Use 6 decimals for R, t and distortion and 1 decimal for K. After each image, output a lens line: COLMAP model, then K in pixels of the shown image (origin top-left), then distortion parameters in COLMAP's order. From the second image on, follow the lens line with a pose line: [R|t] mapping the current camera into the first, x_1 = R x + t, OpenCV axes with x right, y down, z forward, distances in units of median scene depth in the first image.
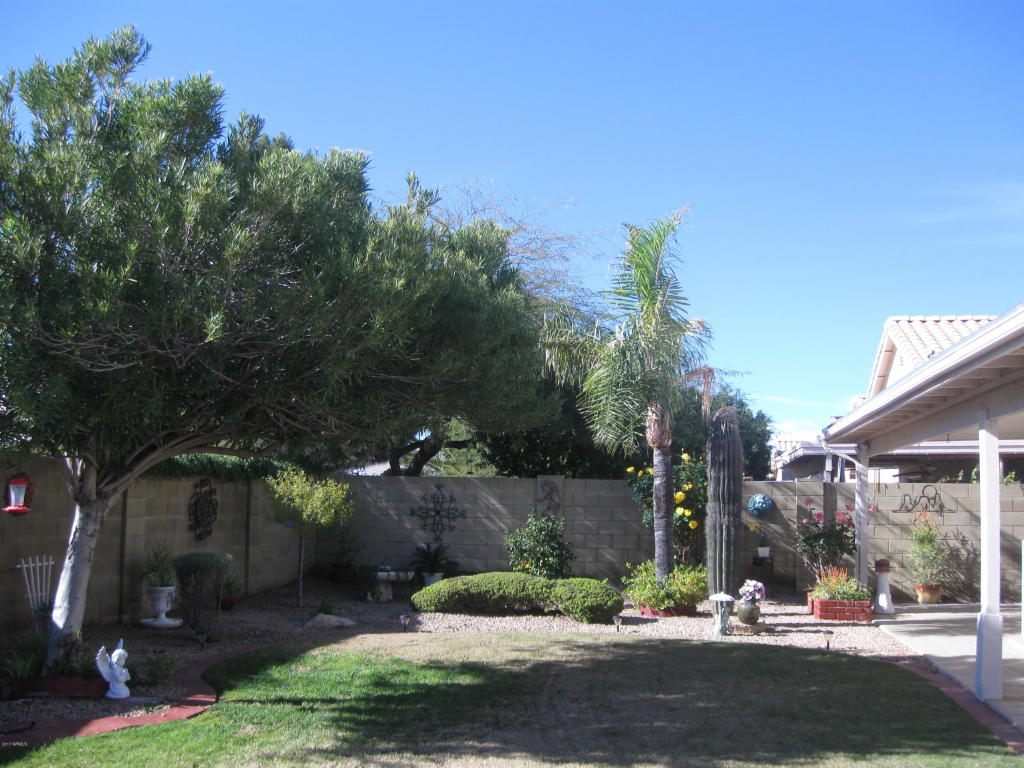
lens RADIAL K [[1064.4, 0, 504.5], [0, 1064.4, 377.4], [0, 0, 1]] dist [-0.113610, 0.000288]
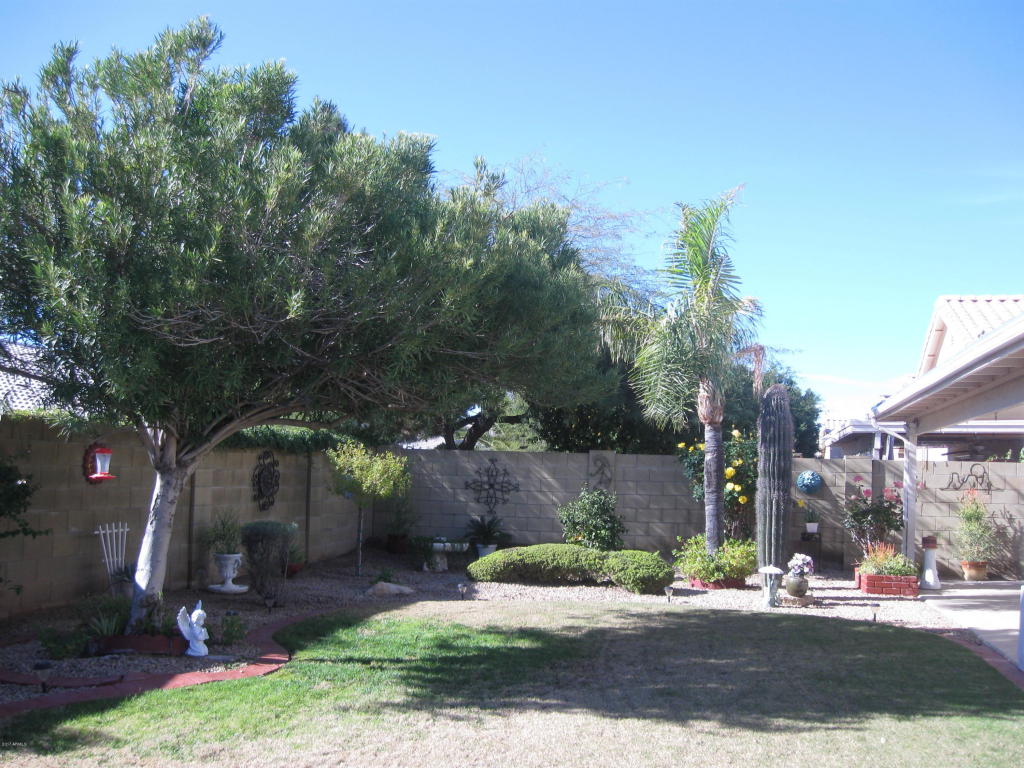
lens RADIAL K [[1065.0, 0, 512.0], [0, 1065.0, 384.0], [0, 0, 1]] dist [-0.115947, -0.001629]
pose [[0.999307, 0.006231, -0.036696, -0.009294], [-0.005200, 0.999591, 0.028128, 0.000481], [0.036856, -0.027918, 0.998931, -0.028265]]
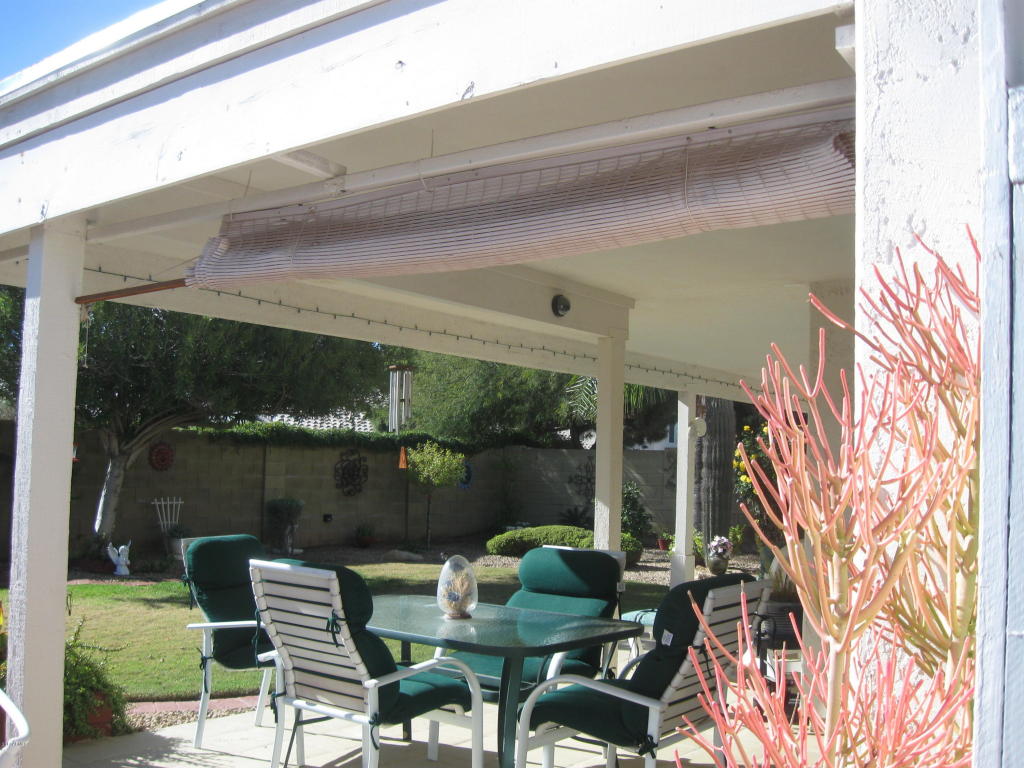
lens RADIAL K [[1065.0, 0, 512.0], [0, 1065.0, 384.0], [0, 0, 1]] dist [-0.115947, -0.001629]
pose [[0.894115, -0.029735, -0.446849, 0.577110], [0.038929, 0.999177, 0.011407, 0.007298], [0.446142, -0.027595, 0.894537, -0.122768]]
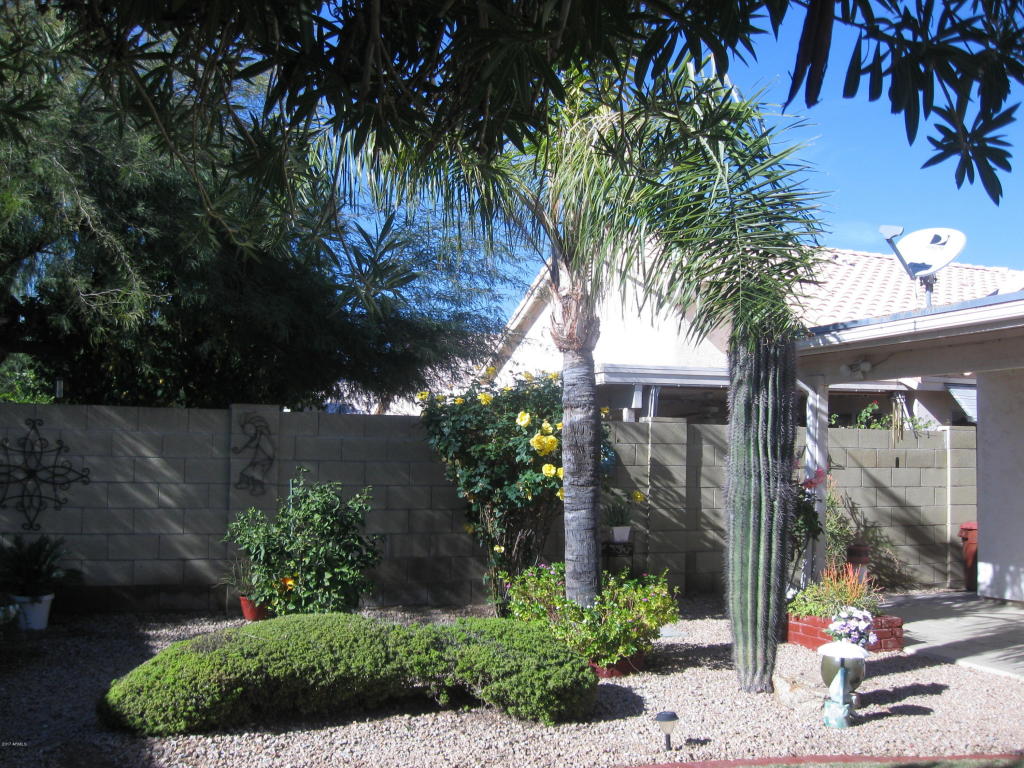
lens RADIAL K [[1064.4, 0, 504.5], [0, 1064.4, 377.4], [0, 0, 1]] dist [-0.113610, 0.000288]
pose [[0.857970, 0.031716, 0.512719, -0.186059], [-0.057188, 0.997785, 0.033974, 0.076324], [-0.510506, -0.058470, 0.857884, 0.683355]]
